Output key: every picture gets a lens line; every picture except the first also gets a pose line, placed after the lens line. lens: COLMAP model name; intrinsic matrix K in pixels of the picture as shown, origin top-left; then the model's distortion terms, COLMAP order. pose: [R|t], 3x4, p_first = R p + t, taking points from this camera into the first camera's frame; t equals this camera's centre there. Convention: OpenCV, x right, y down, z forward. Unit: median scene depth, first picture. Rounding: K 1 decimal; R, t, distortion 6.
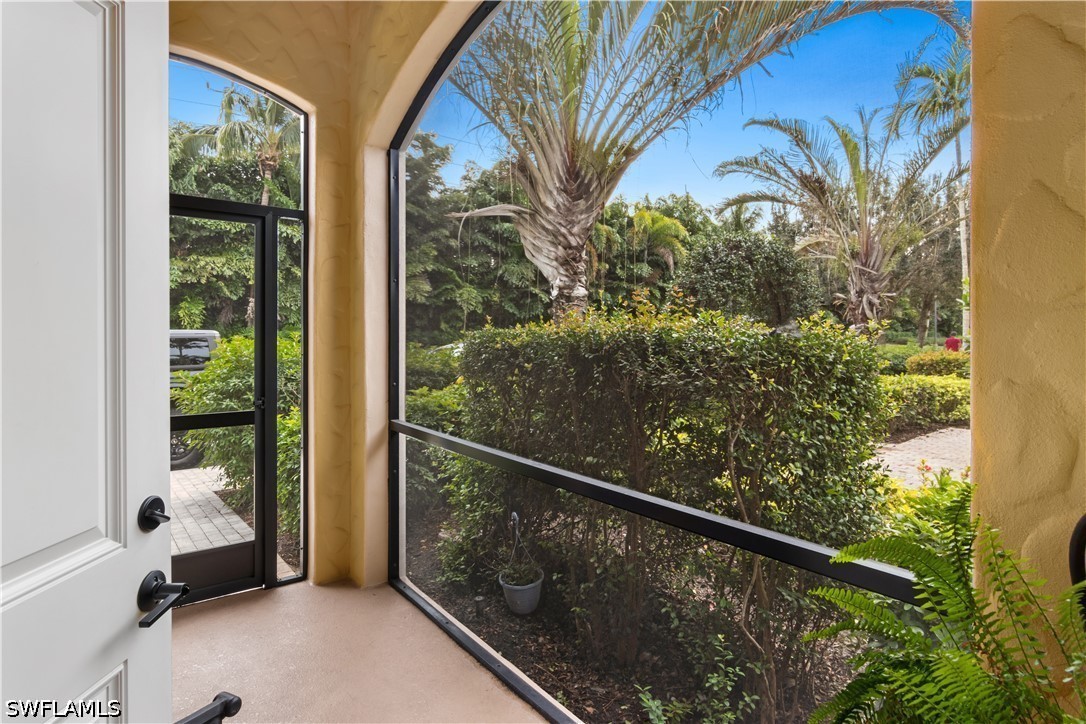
lens RADIAL K [[559.9, 0, 542.4], [0, 559.9, 333.1], [0, 0, 1]] dist [-0.004474, -0.000137]
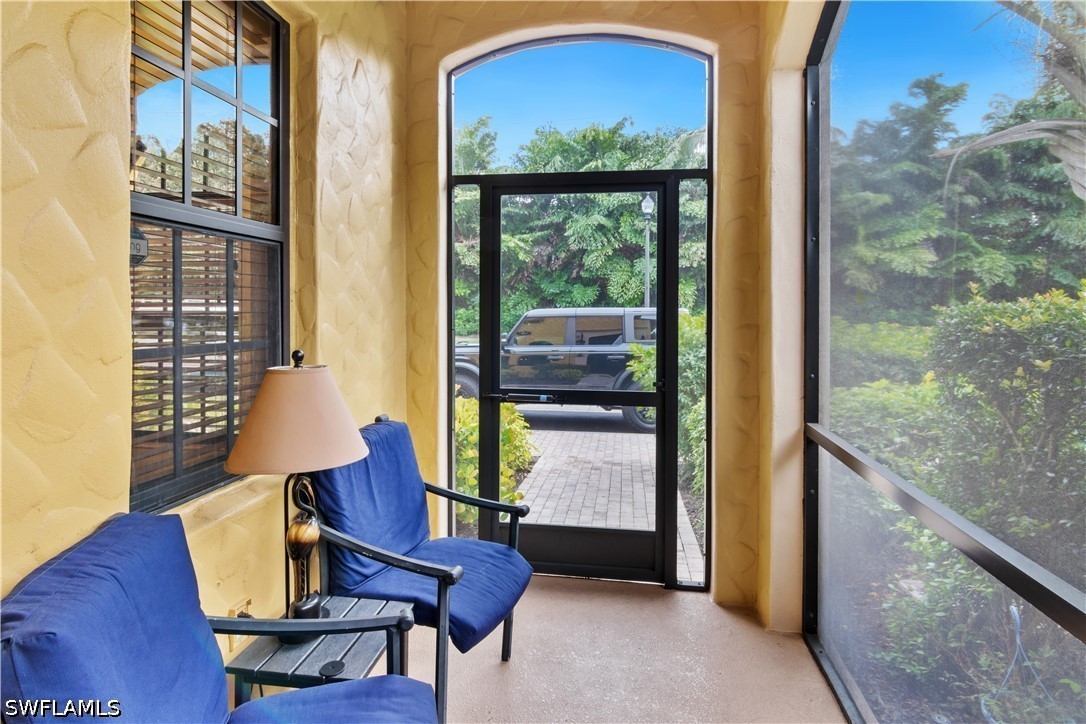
lens RADIAL K [[559.9, 0, 557.0], [0, 559.9, 311.1], [0, 0, 1]] dist [-0.004474, -0.000137]
pose [[0.698602, 0.001848, -0.715508, 0.022917], [-0.002385, 0.999997, 0.000254, 0.002619], [0.715507, 0.001529, 0.698604, 0.147318]]
